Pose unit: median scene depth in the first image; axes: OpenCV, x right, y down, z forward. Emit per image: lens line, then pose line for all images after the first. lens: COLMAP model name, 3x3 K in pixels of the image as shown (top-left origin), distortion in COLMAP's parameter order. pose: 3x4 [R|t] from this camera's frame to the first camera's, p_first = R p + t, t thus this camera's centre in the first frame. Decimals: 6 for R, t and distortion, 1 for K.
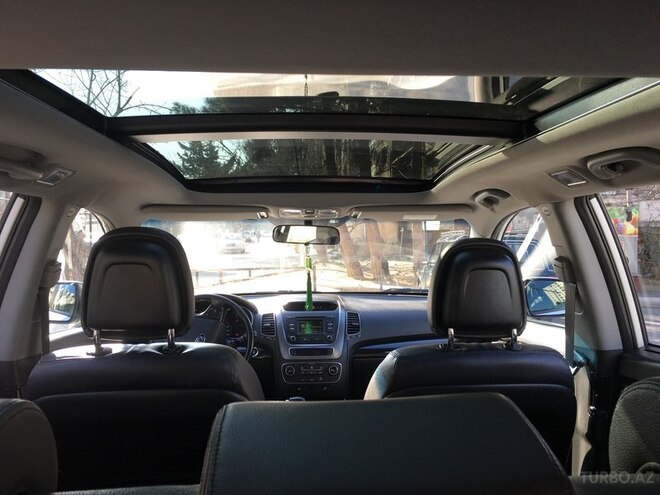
lens RADIAL K [[559.6, 0, 330.0], [0, 559.6, 247.5], [0, 0, 1]] dist [0.004242, -0.016070]
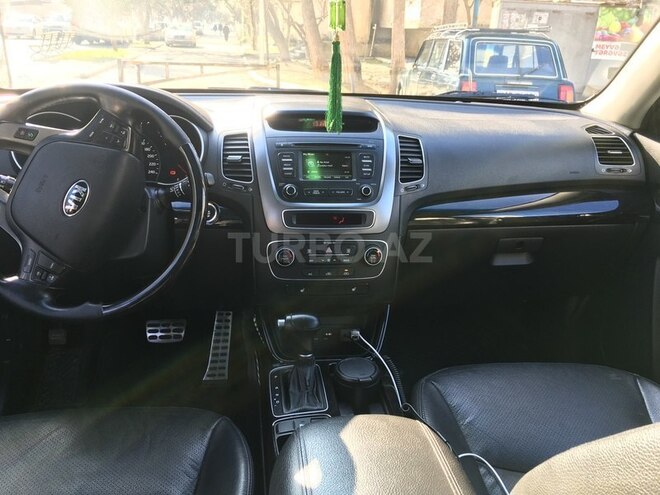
lens RADIAL K [[559.6, 0, 330.0], [0, 559.6, 247.5], [0, 0, 1]] dist [0.004242, -0.016070]
pose [[0.996740, 0.015329, 0.079210, -0.067054], [-0.040950, 0.942042, 0.332986, 0.047476], [-0.069515, -0.335144, 0.939599, 0.517028]]
